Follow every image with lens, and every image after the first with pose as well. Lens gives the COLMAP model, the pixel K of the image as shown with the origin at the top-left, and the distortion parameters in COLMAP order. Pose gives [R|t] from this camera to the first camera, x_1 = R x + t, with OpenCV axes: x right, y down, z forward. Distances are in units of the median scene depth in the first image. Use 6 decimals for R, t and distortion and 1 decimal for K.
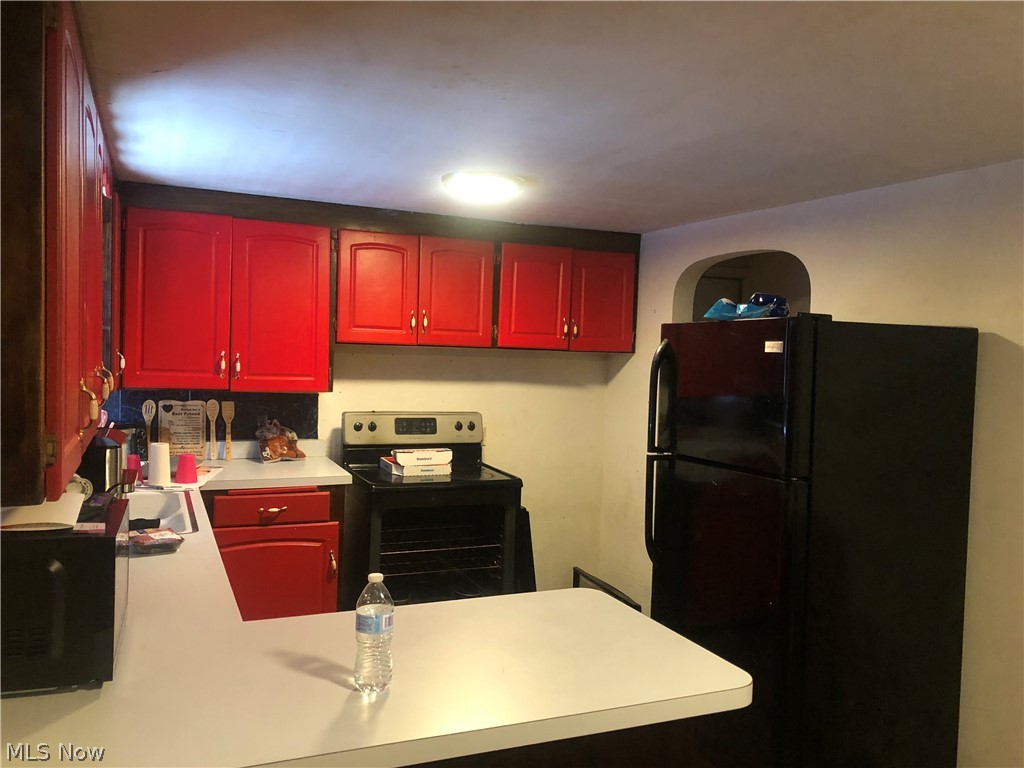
lens RADIAL K [[829.5, 0, 513.3], [0, 829.5, 382.5], [0, 0, 1]] dist [0.024344, -0.016692]
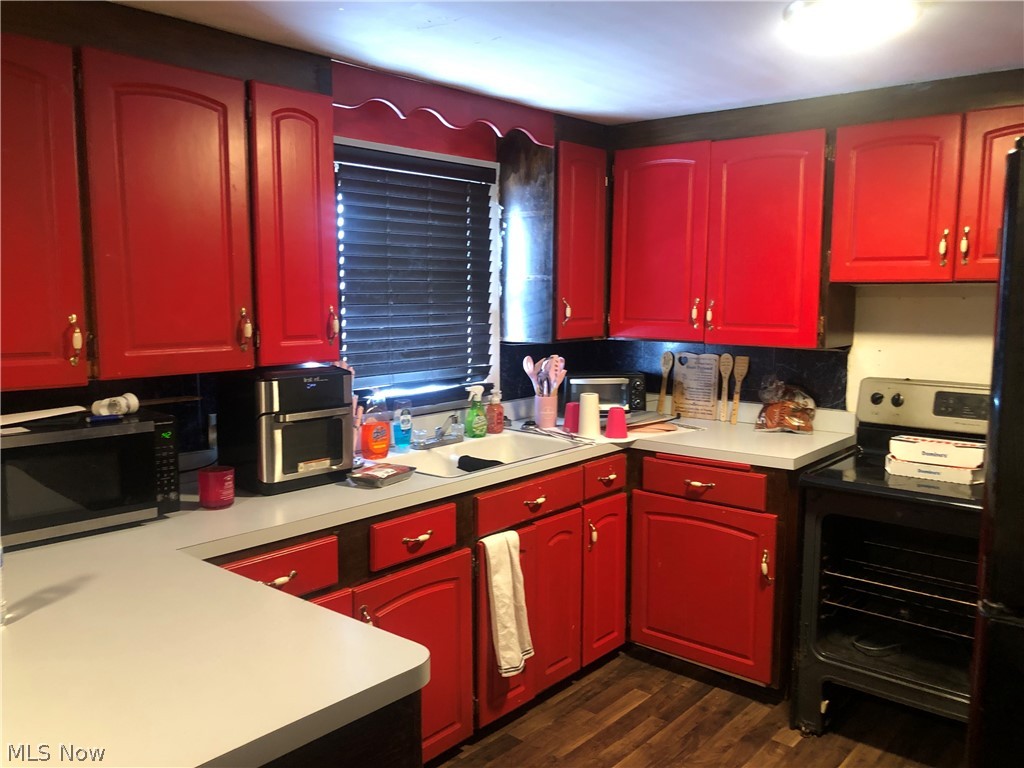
lens RADIAL K [[829.5, 0, 511.3], [0, 829.5, 386.1], [0, 0, 1]] dist [0.024344, -0.016692]
pose [[0.422964, 0.069375, -0.903487, 0.347766], [-0.022663, 0.997563, 0.065989, 0.001747], [0.905863, -0.007435, 0.423505, 0.416245]]
